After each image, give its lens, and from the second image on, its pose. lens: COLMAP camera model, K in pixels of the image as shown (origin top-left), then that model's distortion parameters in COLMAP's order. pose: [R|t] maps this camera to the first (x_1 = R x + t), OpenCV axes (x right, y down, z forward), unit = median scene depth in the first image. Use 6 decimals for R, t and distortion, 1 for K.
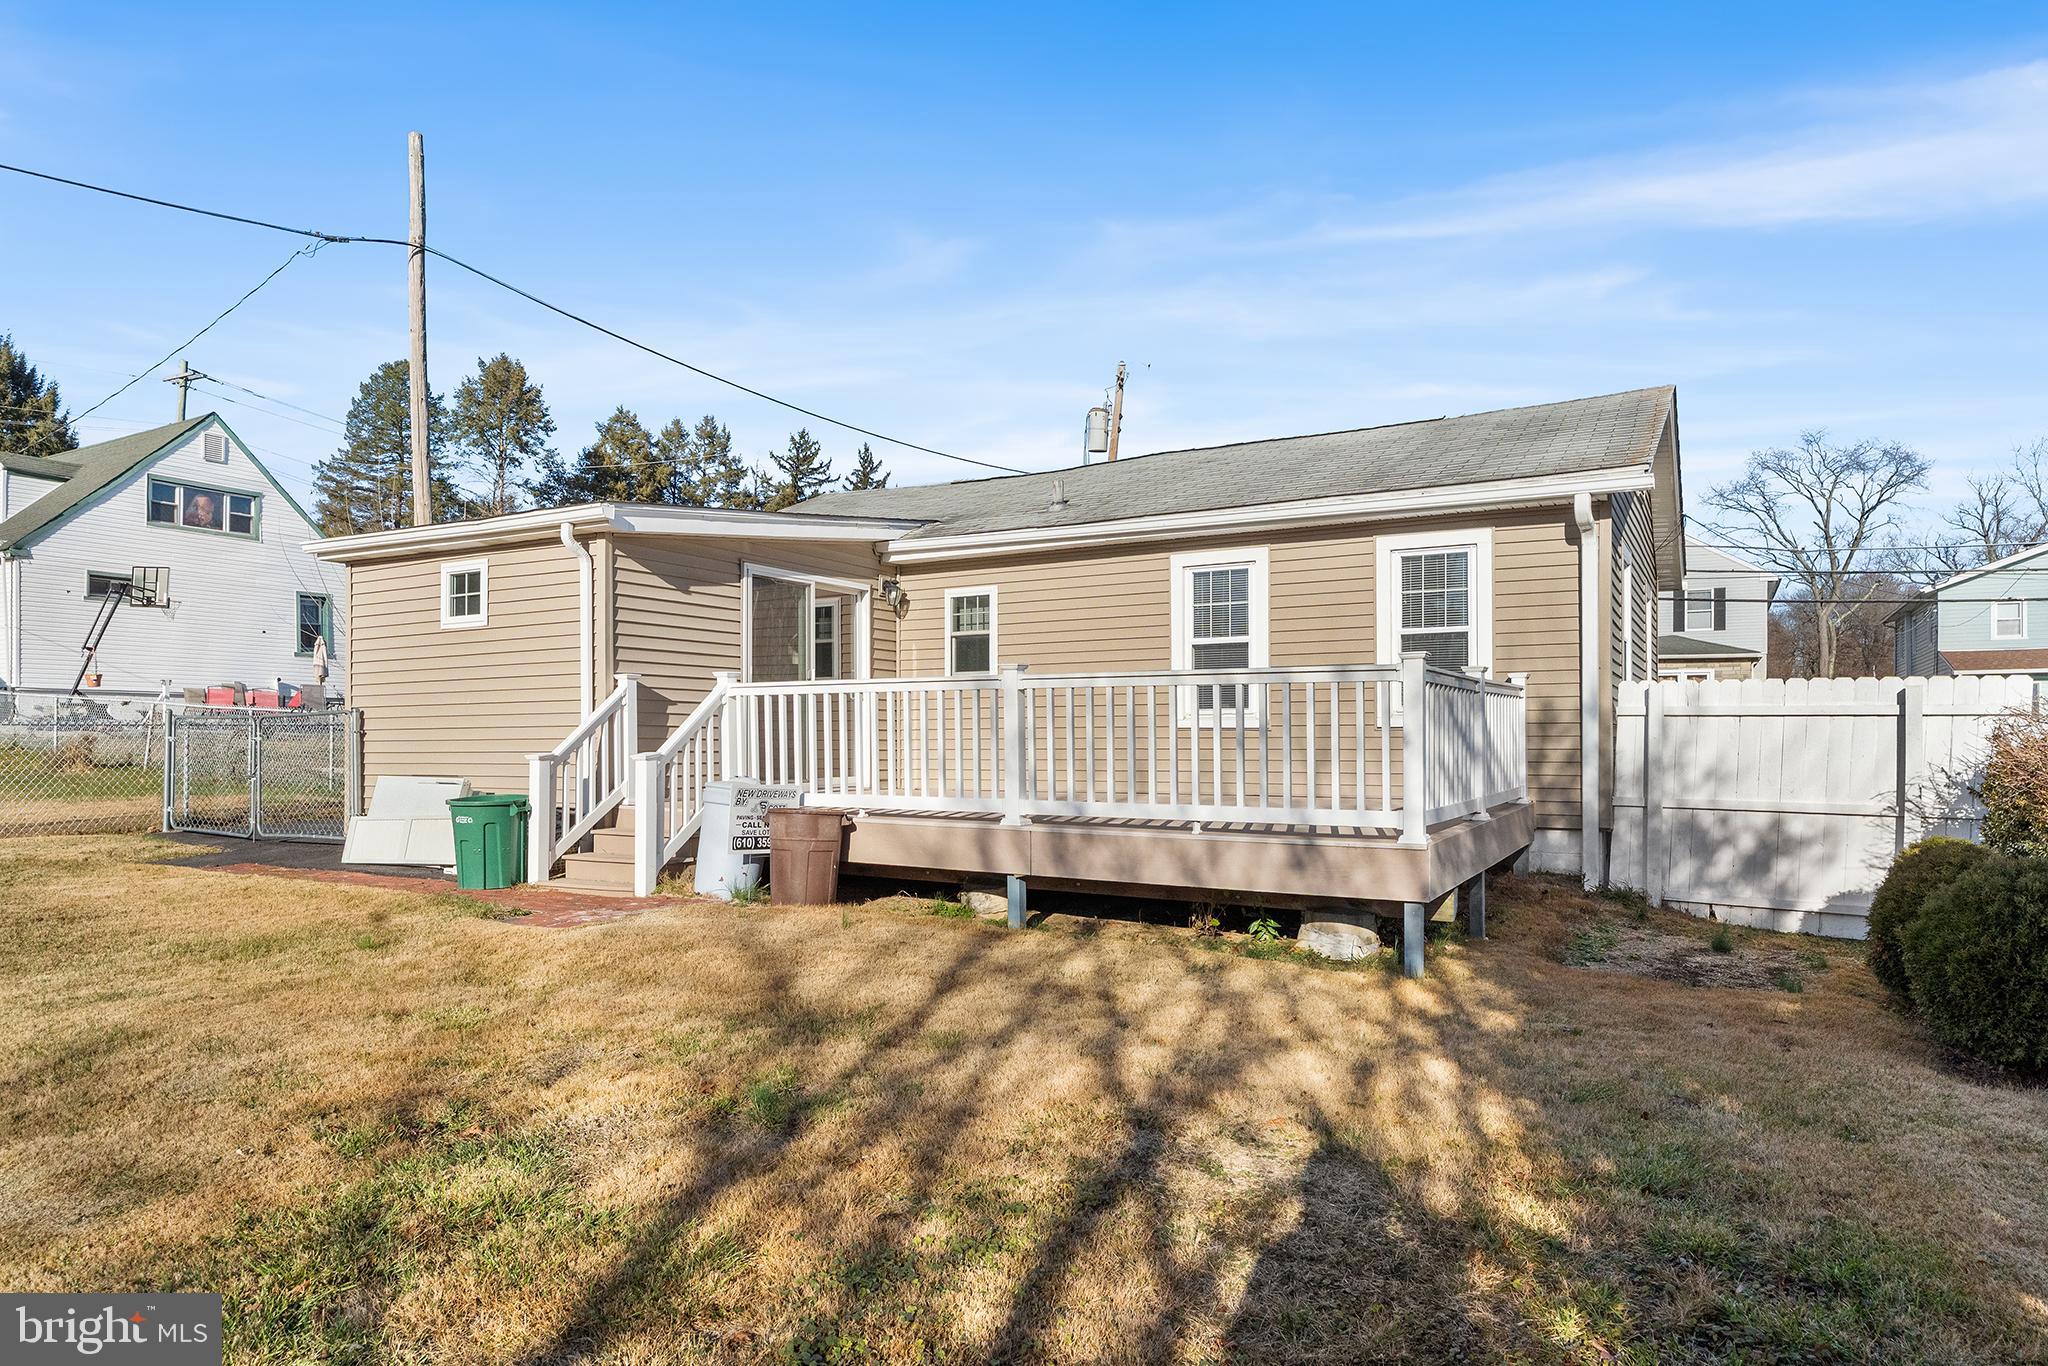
lens RADIAL K [[1240.4, 0, 985.7], [0, 1240.4, 744.9], [0, 0, 1]] dist [-0.012635, -0.000475]
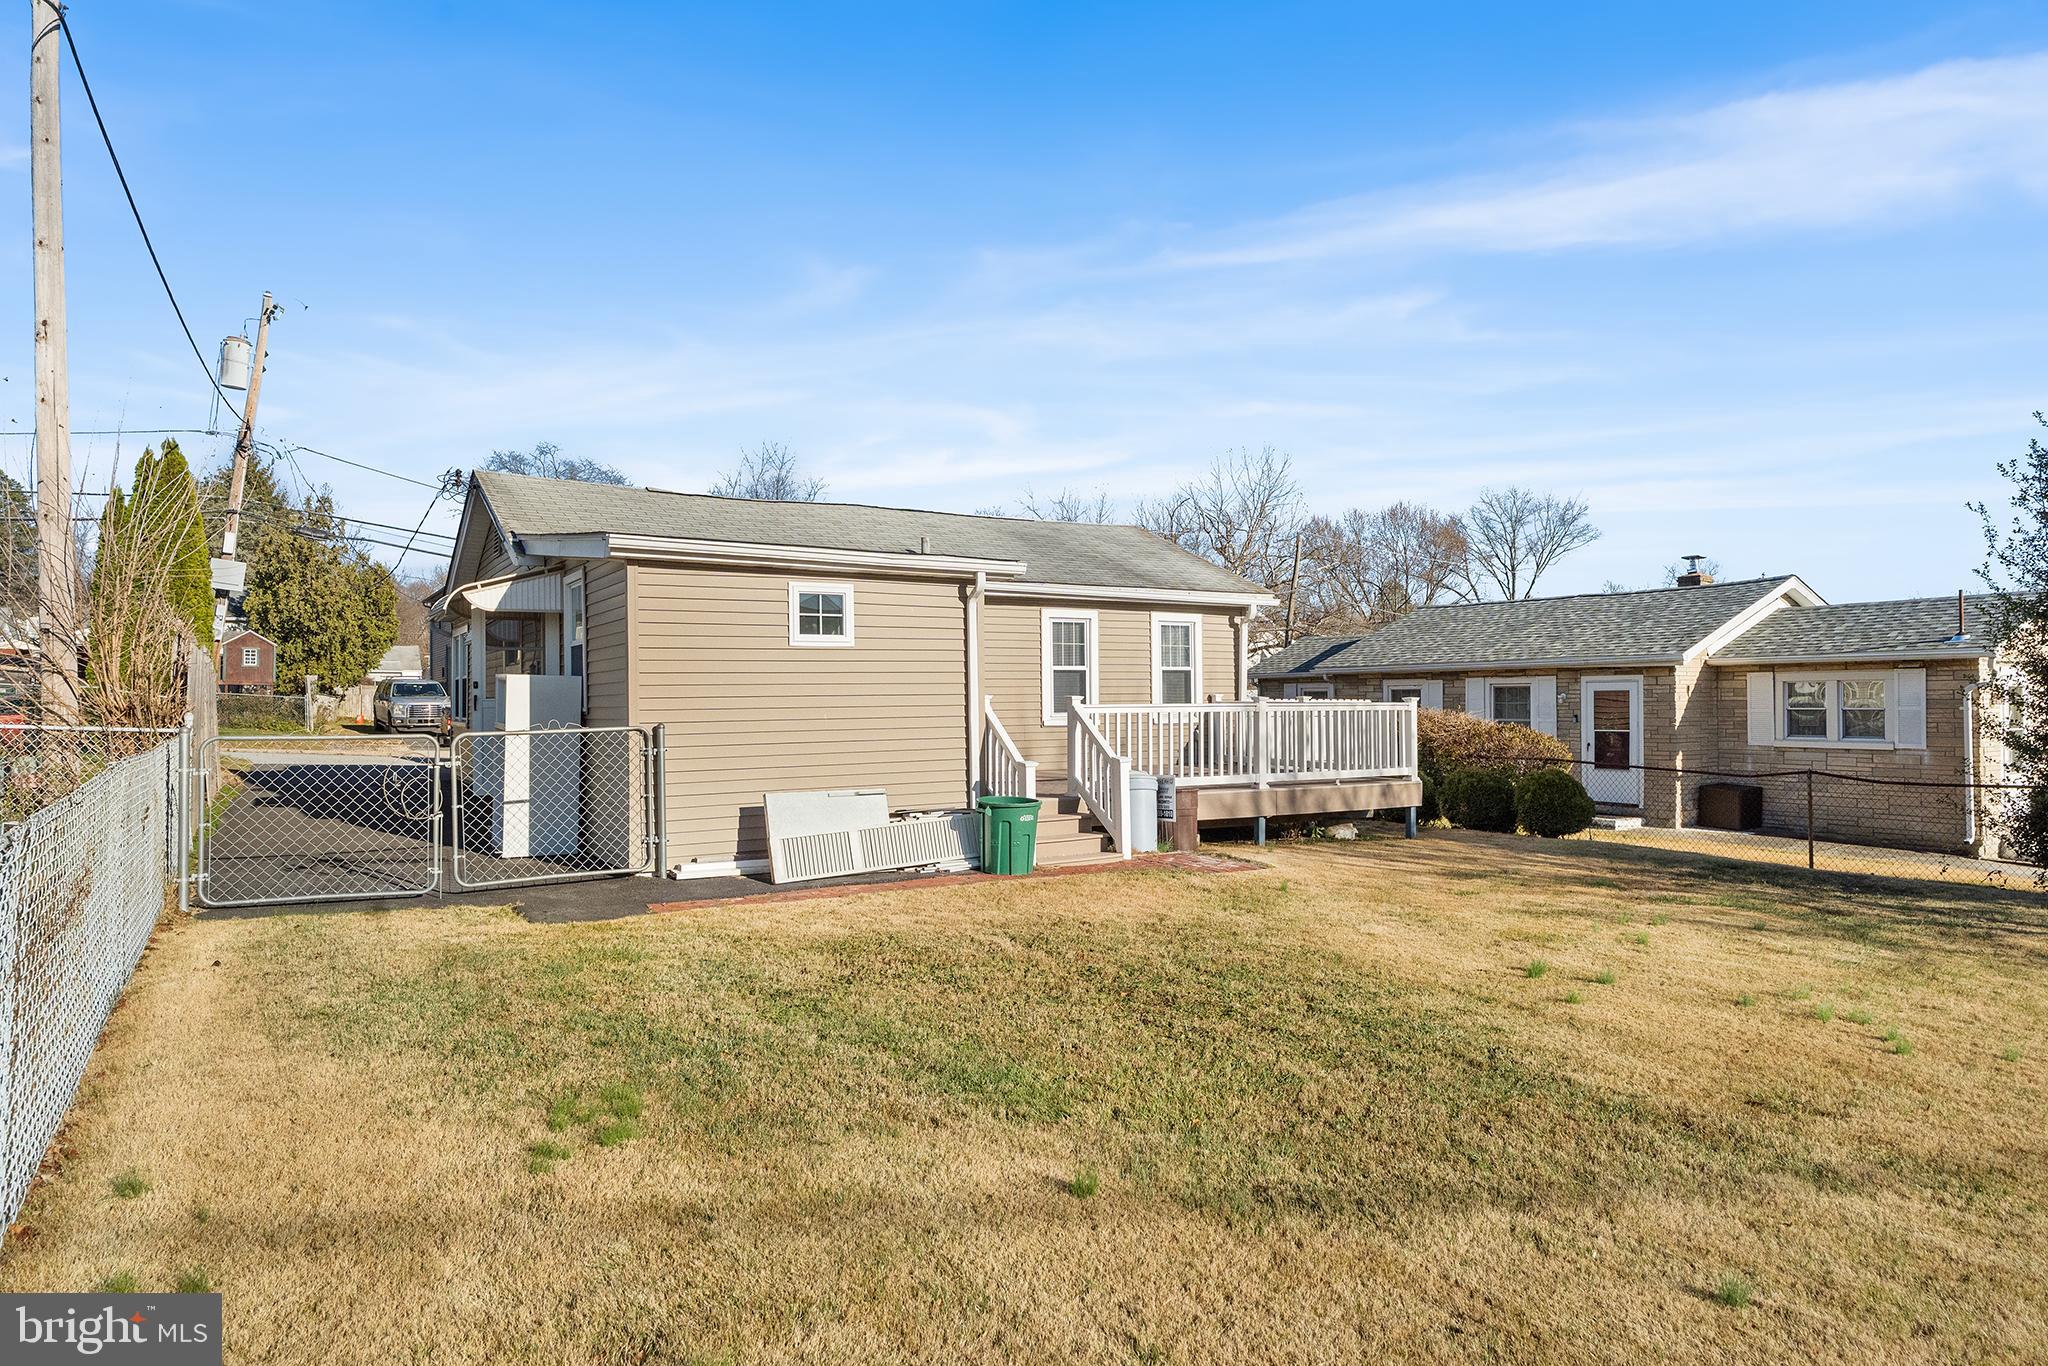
lens RADIAL K [[1240.4, 0, 1017.4], [0, 1240.4, 692.7], [0, 0, 1]] dist [-0.012635, -0.000475]
pose [[0.462685, 0.000258, 0.886523, -1.271749], [0.007366, 0.999964, -0.004136, -0.050153], [-0.886492, 0.008444, 0.462666, 0.367372]]
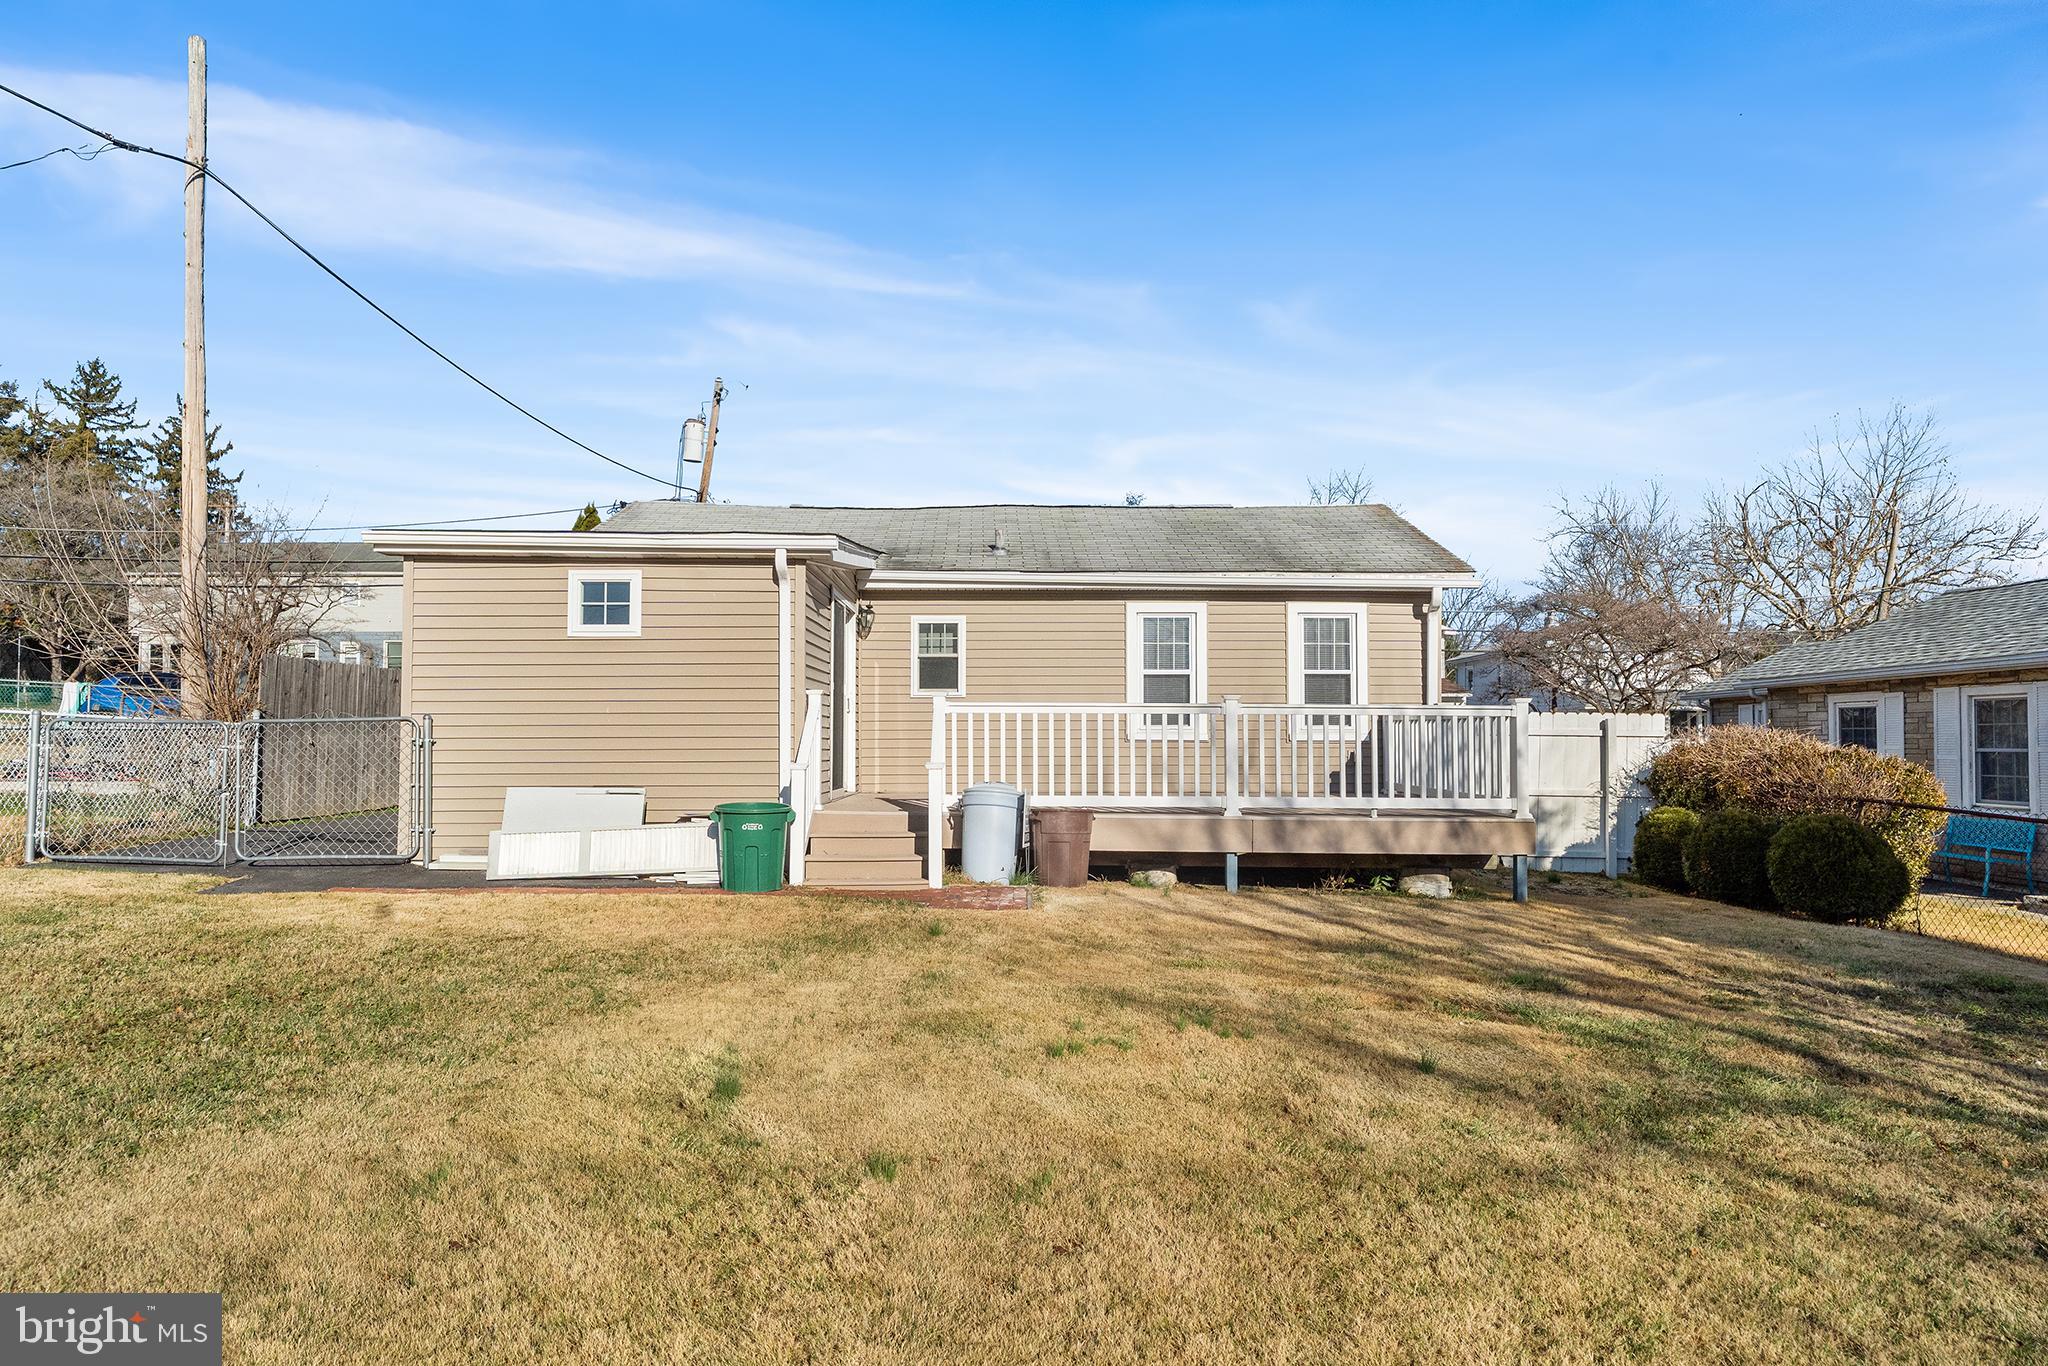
lens RADIAL K [[1240.4, 0, 999.0], [0, 1240.4, 719.6], [0, 0, 1]] dist [-0.012635, -0.000475]
pose [[0.857237, 0.011986, 0.514783, -0.659084], [-0.001555, 0.999785, -0.020689, -0.008391], [-0.514920, 0.016935, 0.857071, -0.013262]]
